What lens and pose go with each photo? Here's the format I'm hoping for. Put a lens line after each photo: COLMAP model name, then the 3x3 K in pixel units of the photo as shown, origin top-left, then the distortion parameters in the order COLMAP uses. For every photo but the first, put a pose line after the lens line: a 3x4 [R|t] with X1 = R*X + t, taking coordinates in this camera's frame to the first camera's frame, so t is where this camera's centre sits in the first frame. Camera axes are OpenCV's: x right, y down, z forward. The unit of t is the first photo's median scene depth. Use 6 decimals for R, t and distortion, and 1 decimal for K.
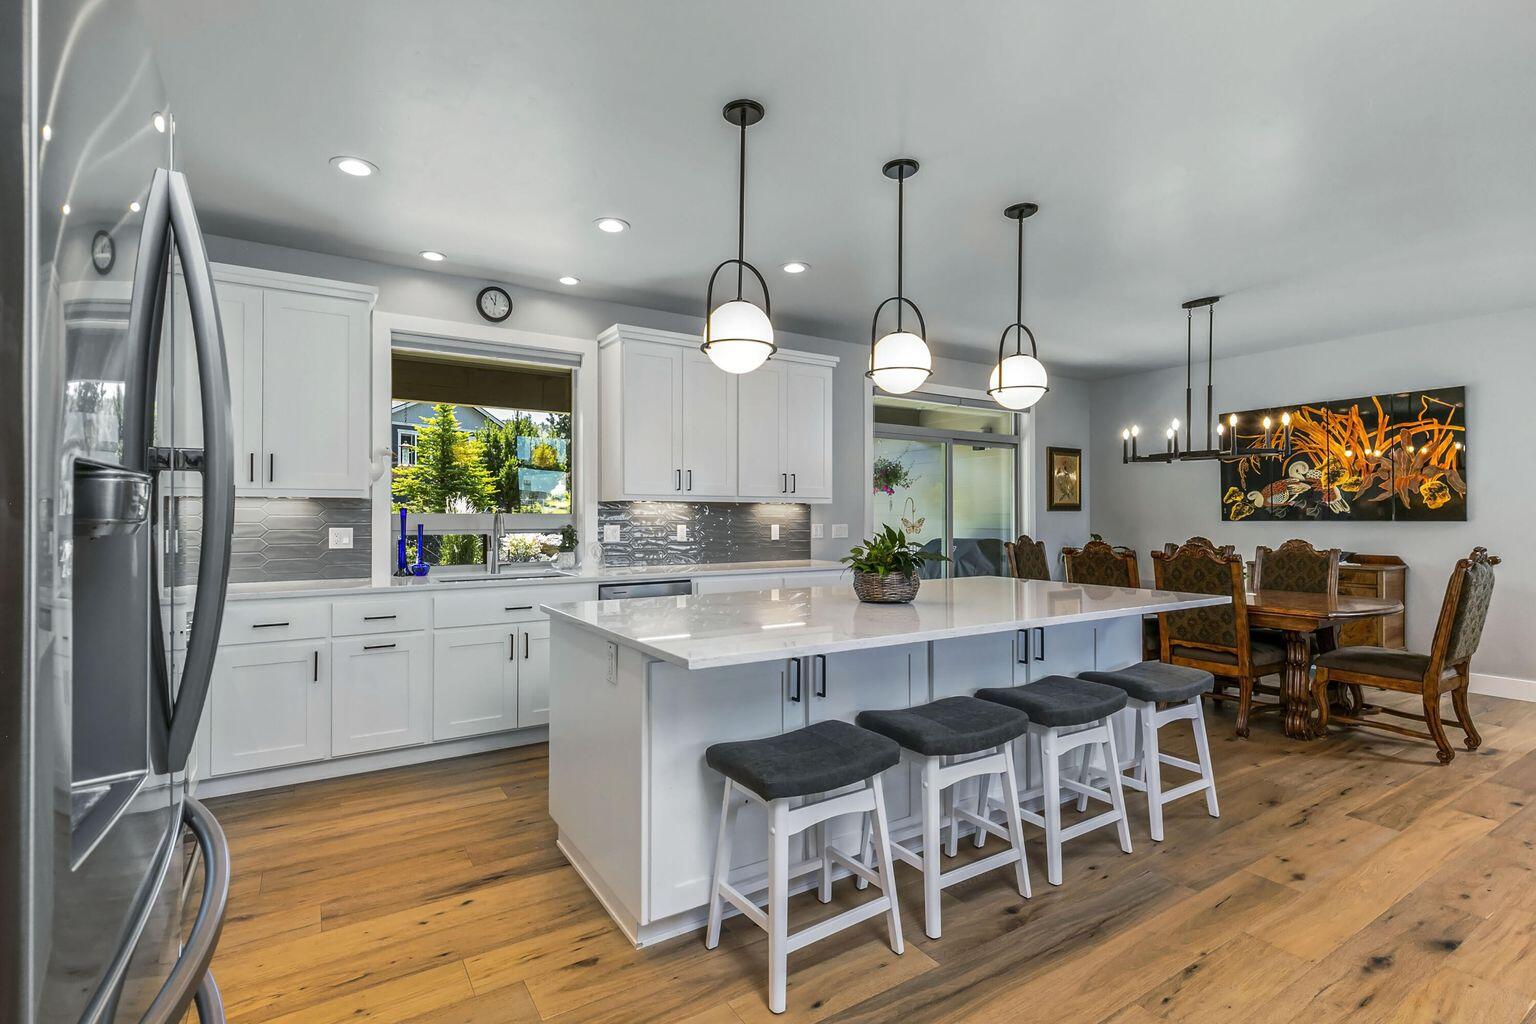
lens RADIAL K [[714.6, 0, 736.6], [0, 714.6, 515.3], [0, 0, 1]] dist [0.001211, 0.000454]
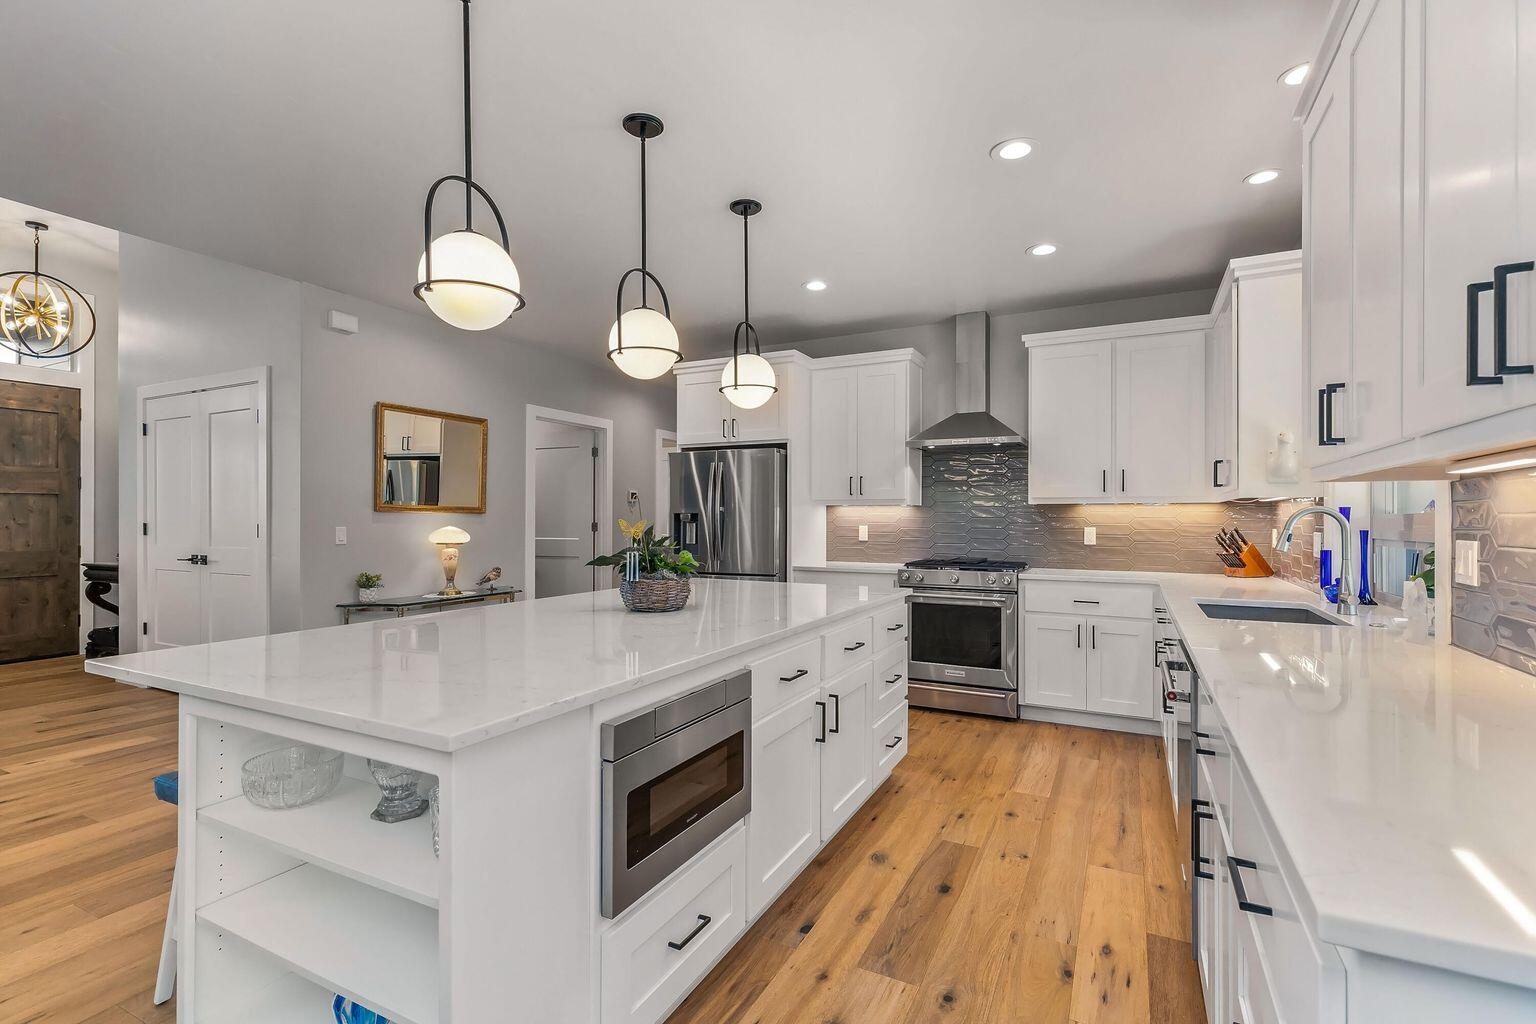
lens RADIAL K [[694.7, 0, 768.0], [0, 694.7, 512.0], [0, 0, 1]] dist [0.002851, -0.000102]
pose [[-0.845092, -0.004896, -0.534598, 0.412505], [-0.001246, 0.999973, -0.007188, -0.001301], [0.534619, -0.005408, -0.845076, 1.307830]]
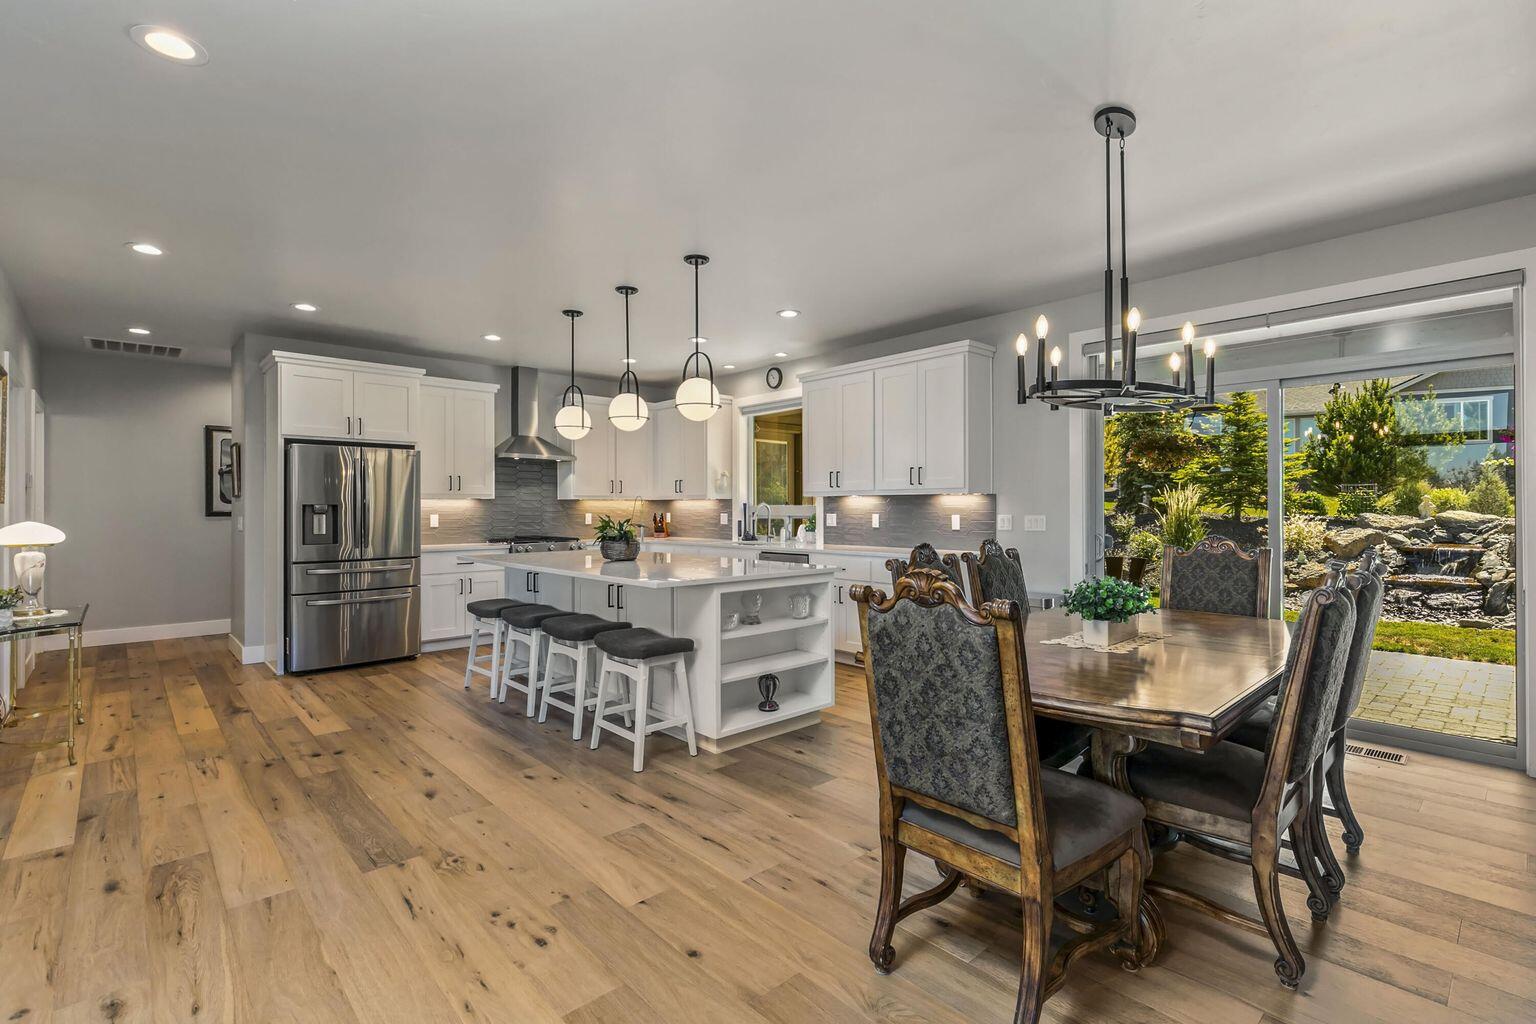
lens RADIAL K [[694.7, 0, 768.0], [0, 694.7, 512.0], [0, 0, 1]] dist [0.002851, -0.000102]
pose [[0.197306, 0.004416, -0.980332, 1.308759], [0.005986, 0.999966, 0.005709, 0.002997], [0.980324, -0.006994, 0.197273, 0.722890]]
